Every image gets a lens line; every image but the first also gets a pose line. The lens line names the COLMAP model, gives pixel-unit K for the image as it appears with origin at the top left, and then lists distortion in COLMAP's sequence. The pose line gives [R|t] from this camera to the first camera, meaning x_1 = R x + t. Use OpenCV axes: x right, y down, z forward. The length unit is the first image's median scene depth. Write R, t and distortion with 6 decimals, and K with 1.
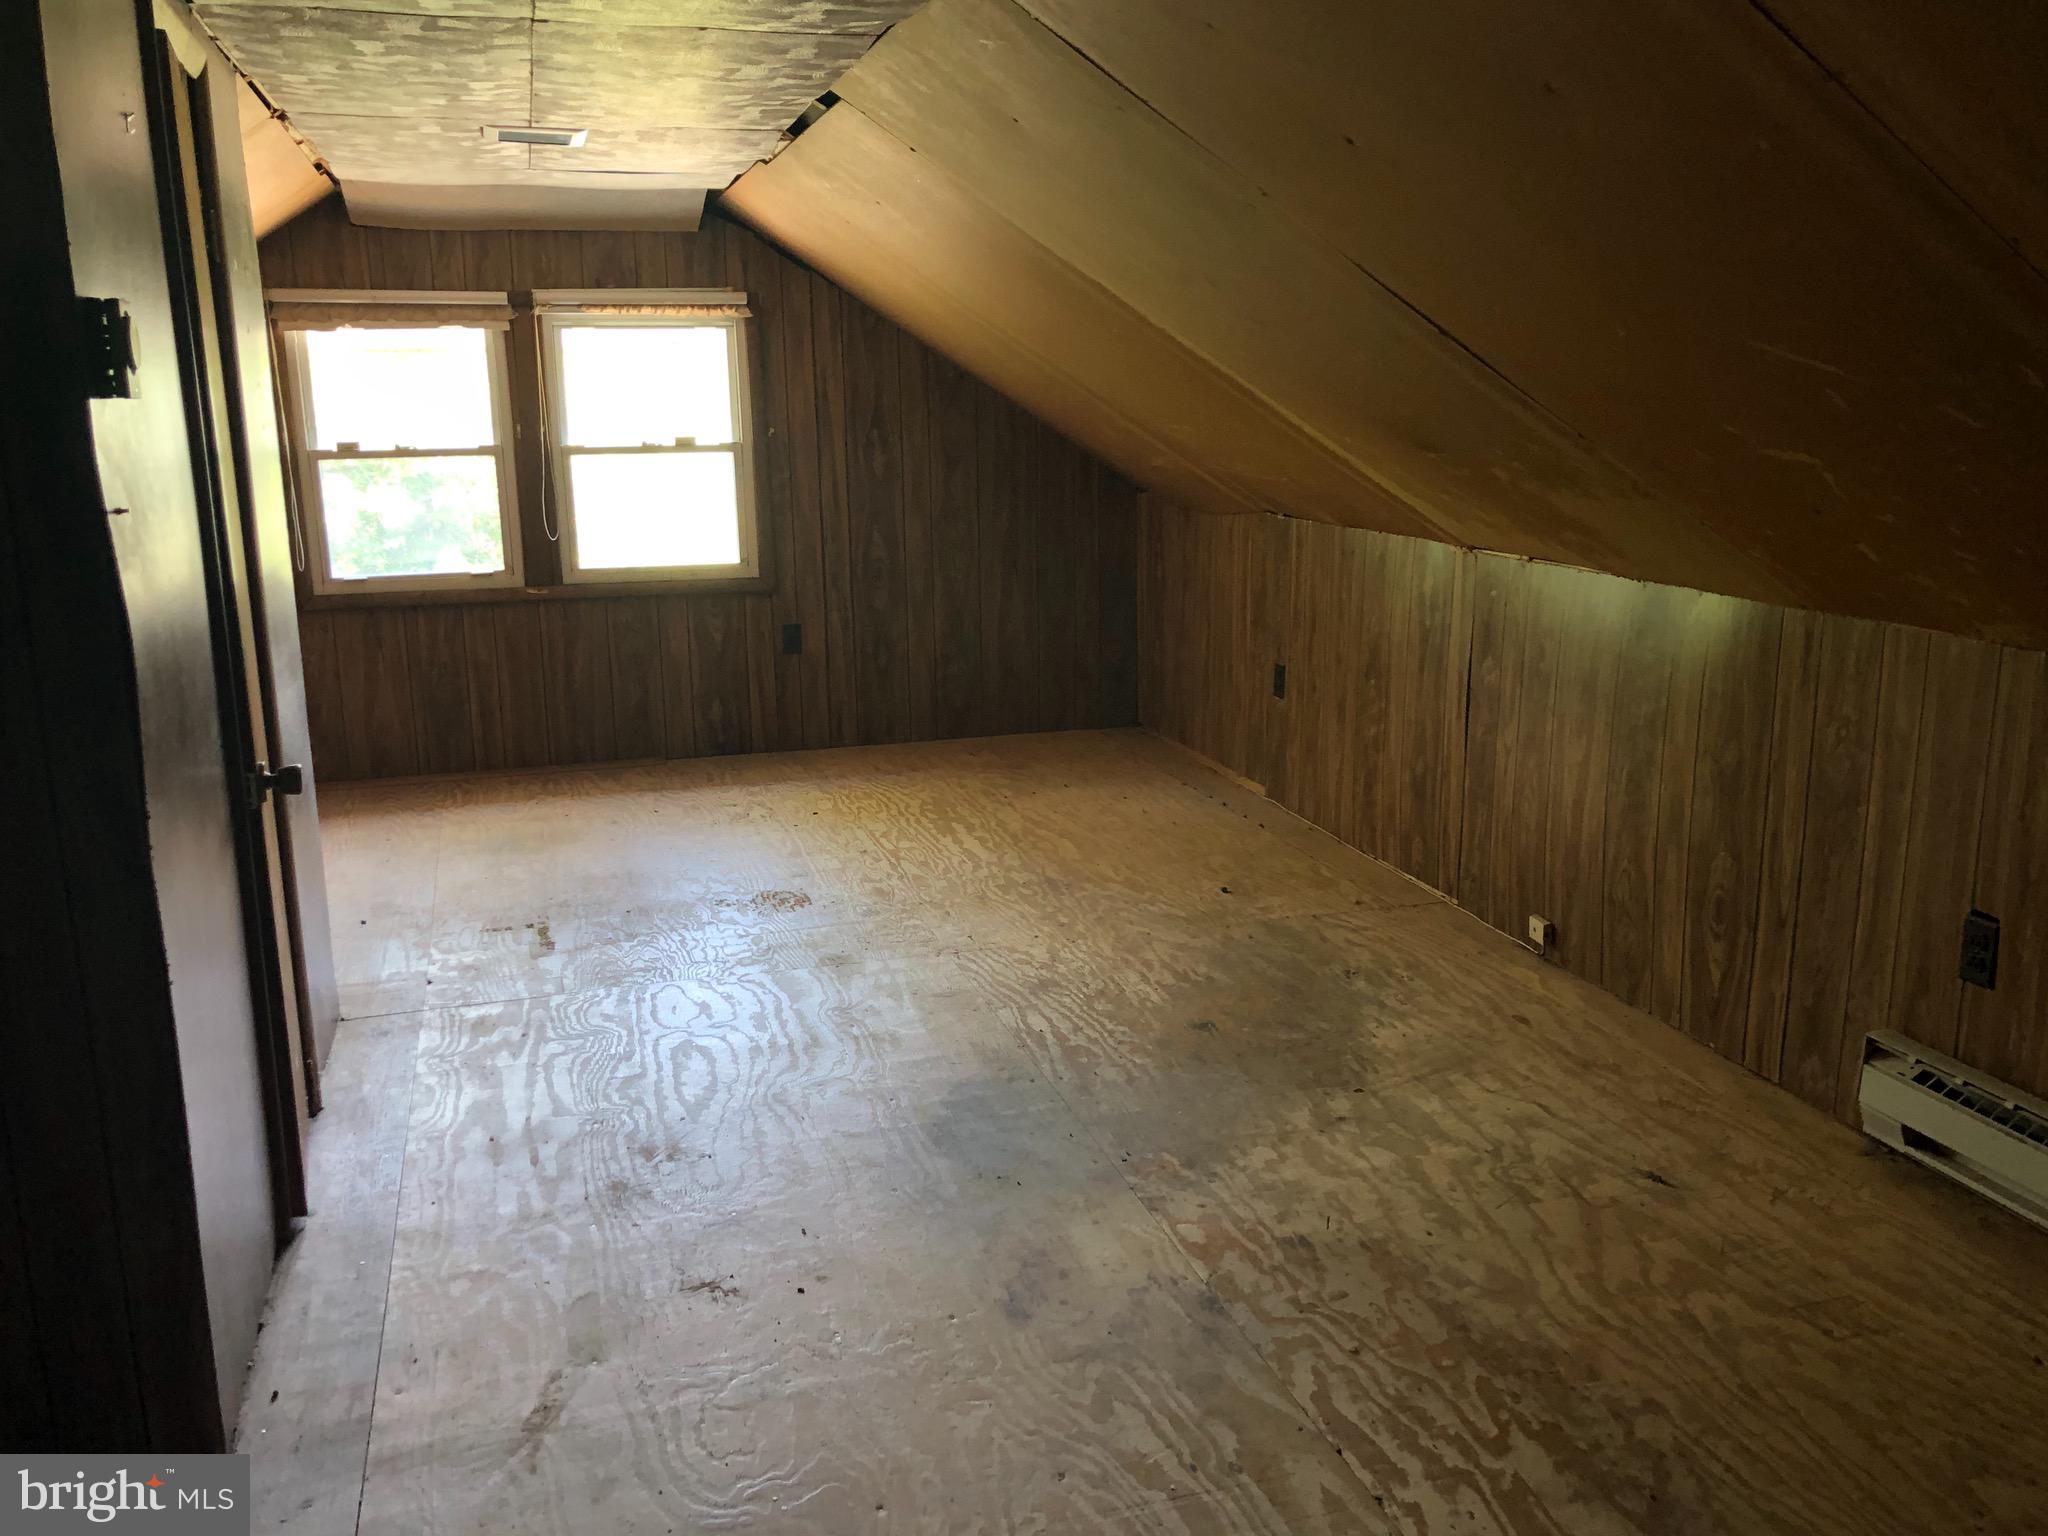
lens RADIAL K [[1708.5, 0, 1024.0], [0, 1708.5, 768.0], [0, 0, 1]] dist [0.027810, 0.018376]
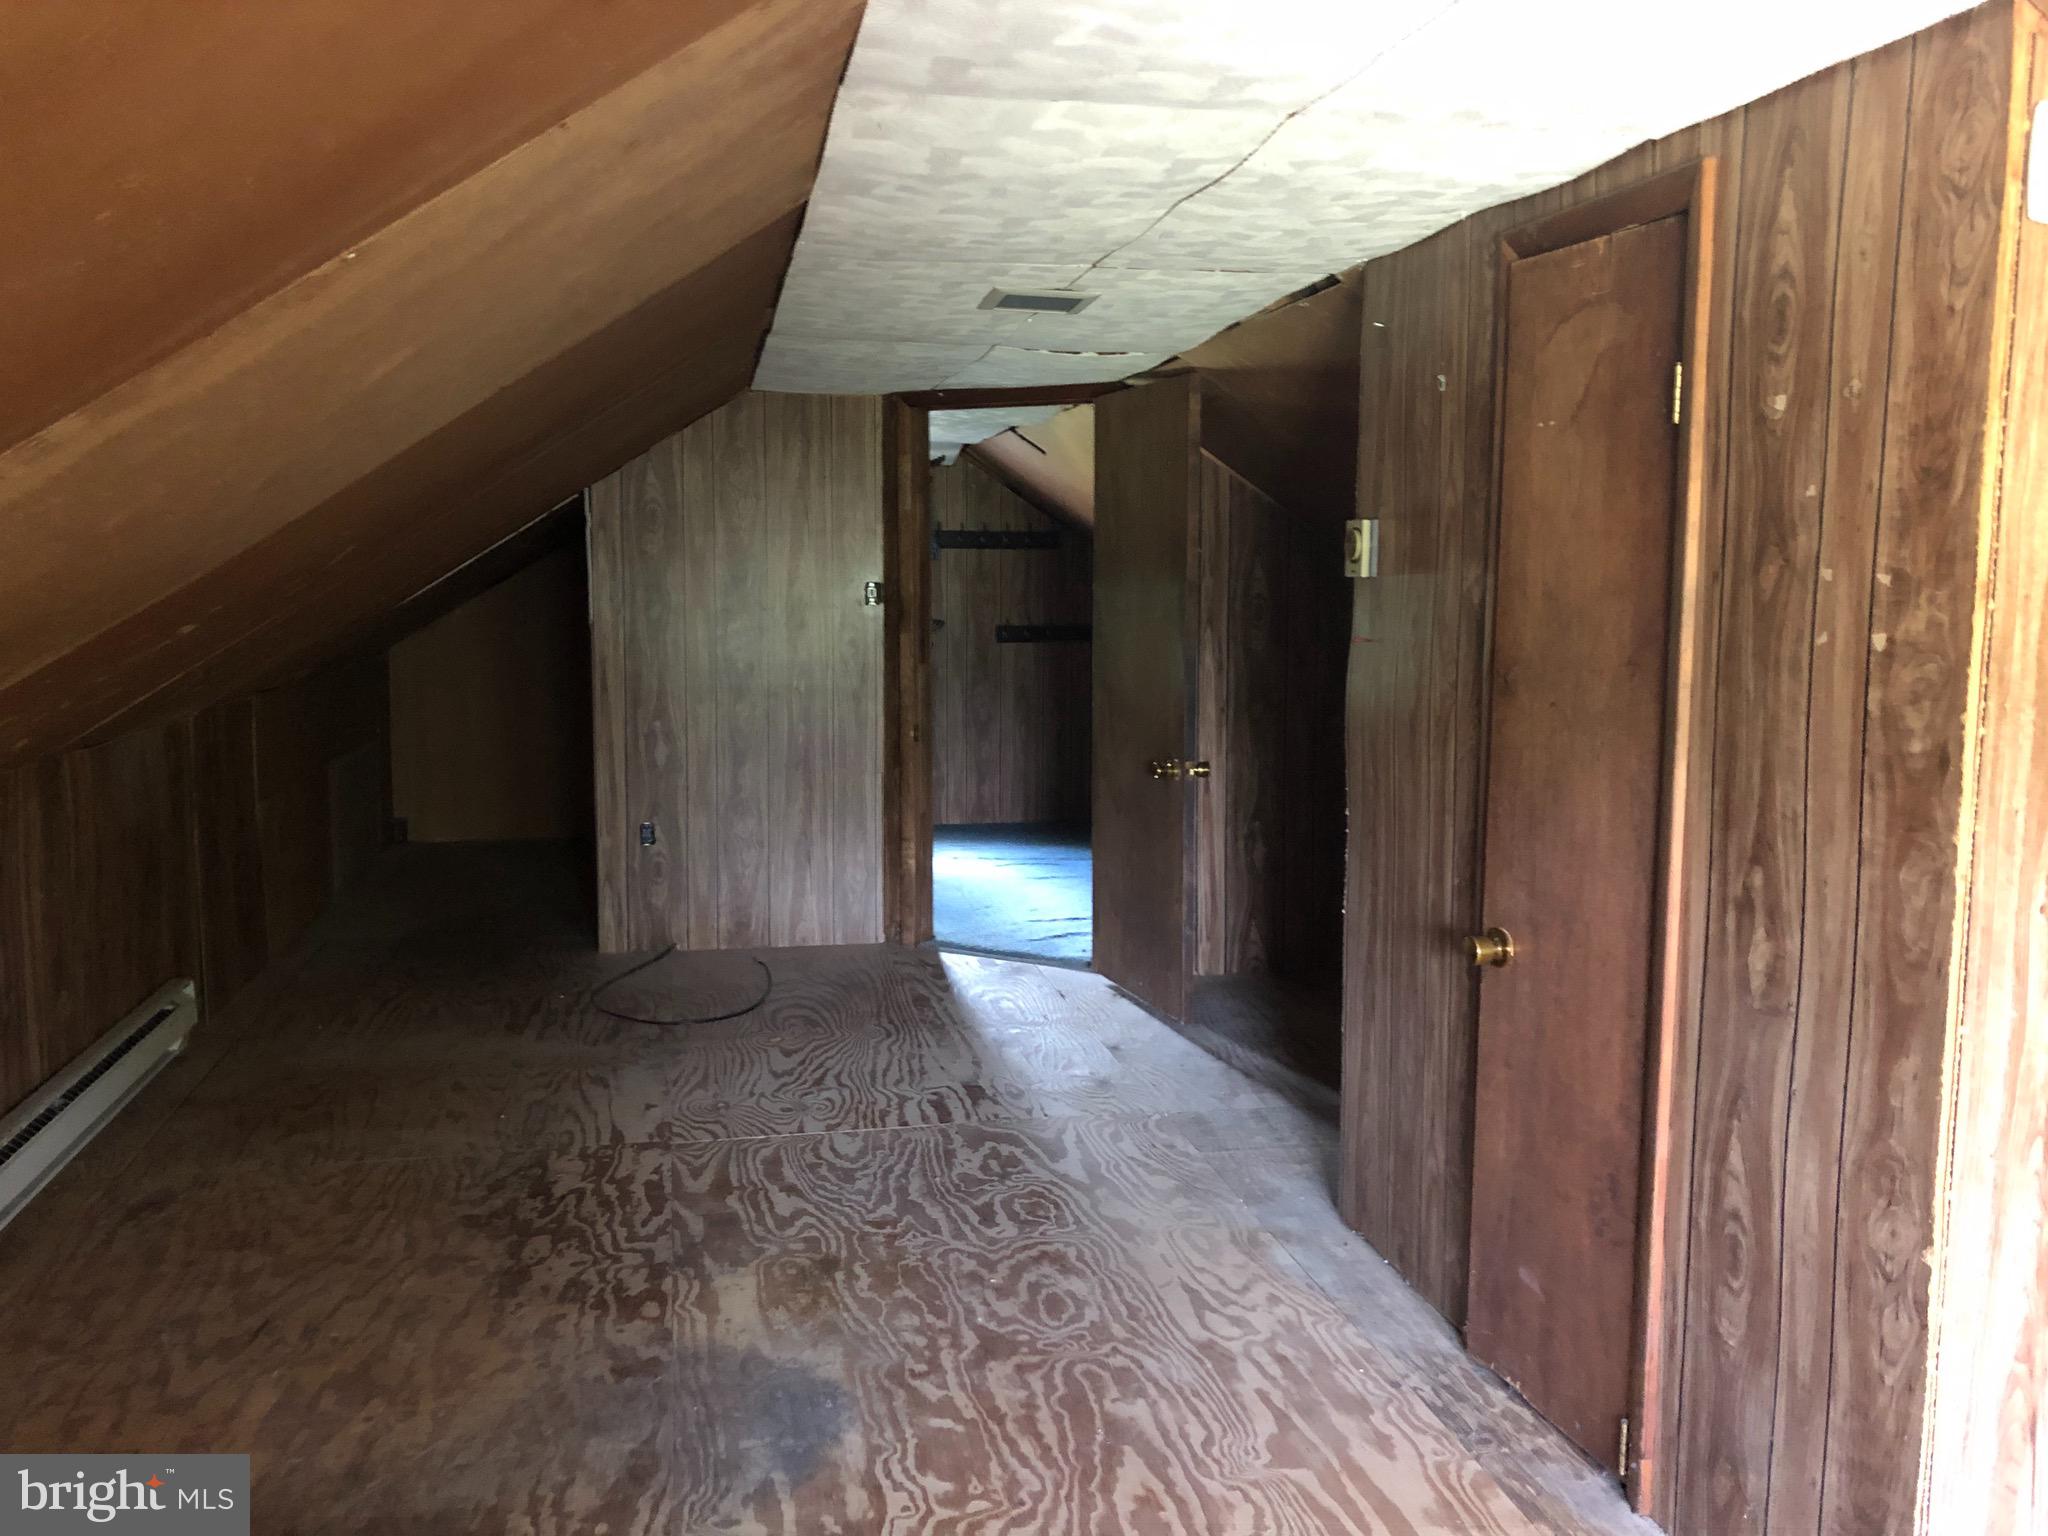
lens RADIAL K [[1708.5, 0, 1024.0], [0, 1708.5, 768.0], [0, 0, 1]] dist [0.027810, 0.018376]
pose [[-0.995761, -0.004024, 0.091894, -0.283406], [0.027576, 0.940028, 0.339982, -0.501109], [-0.087751, 0.341074, -0.935932, 2.183616]]
